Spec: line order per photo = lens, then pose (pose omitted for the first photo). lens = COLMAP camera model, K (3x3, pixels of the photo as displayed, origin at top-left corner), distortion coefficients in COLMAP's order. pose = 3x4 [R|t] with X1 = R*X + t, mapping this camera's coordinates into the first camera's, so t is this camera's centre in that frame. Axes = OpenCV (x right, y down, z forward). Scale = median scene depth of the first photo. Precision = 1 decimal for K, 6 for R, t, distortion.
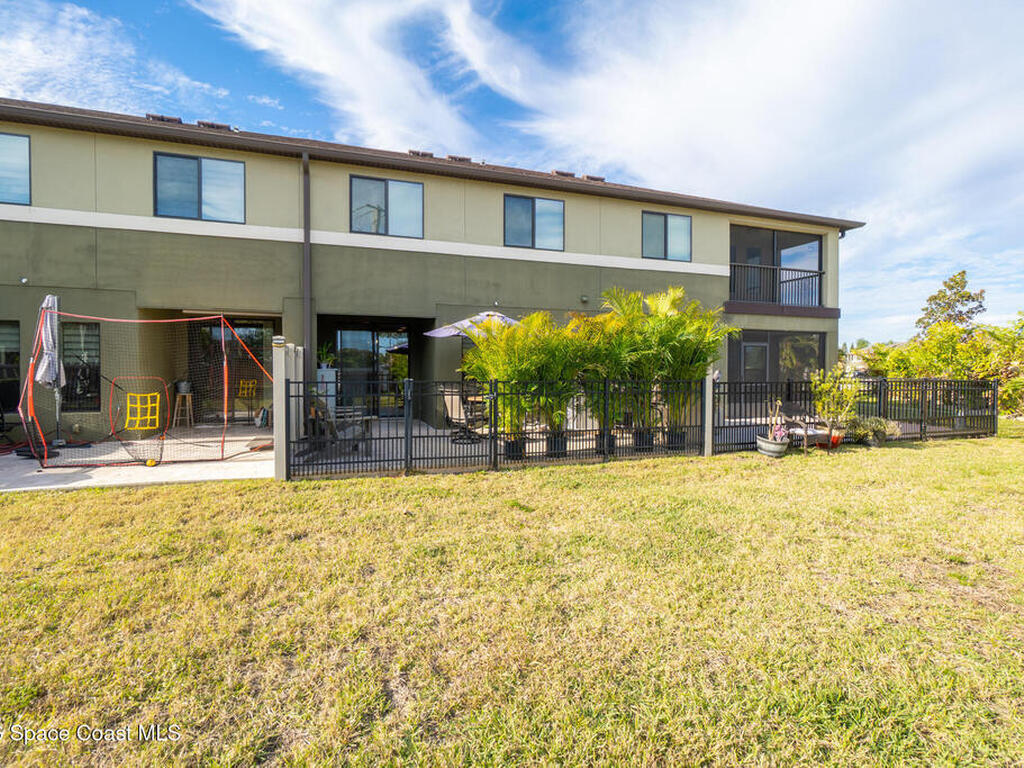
lens RADIAL K [[482.5, 0, 512.0], [0, 482.5, 384.0], [0, 0, 1]] dist [-0.001351, 0.000280]
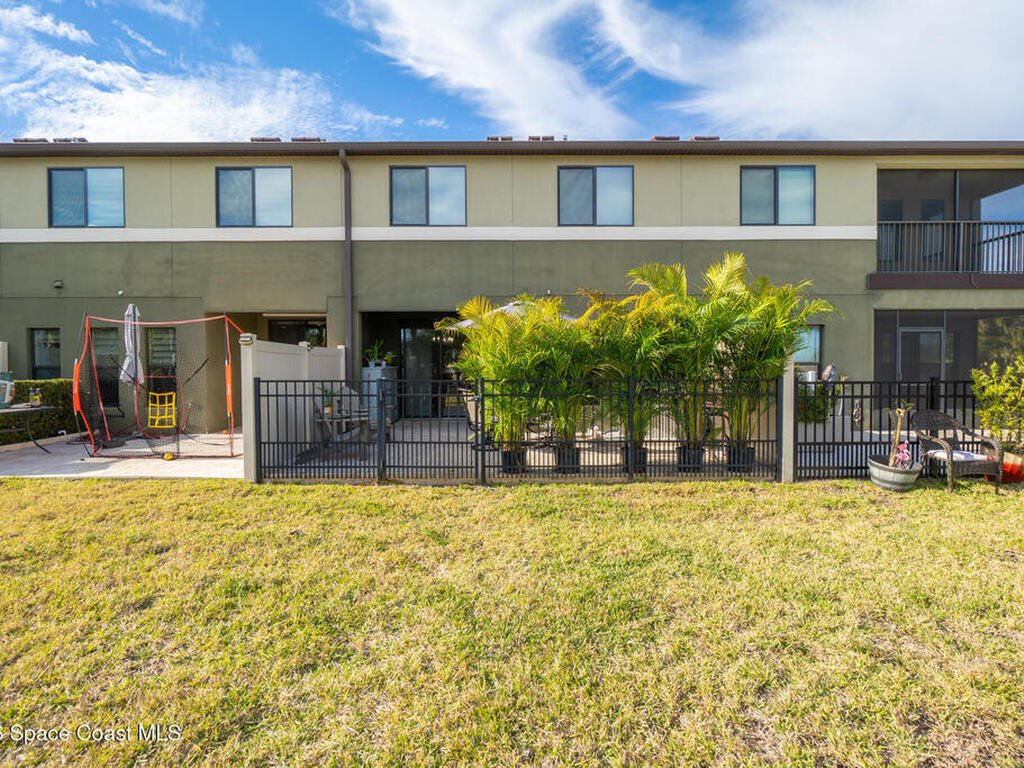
lens RADIAL K [[496.5, 0, 503.4], [0, 496.5, 379.3], [0, 0, 1]] dist [-0.001688, 0.000941]
pose [[0.950658, 0.000319, -0.310241, 0.224518], [-0.002461, 0.999976, -0.006513, -0.000856], [0.310232, 0.006955, 0.950636, 0.148605]]
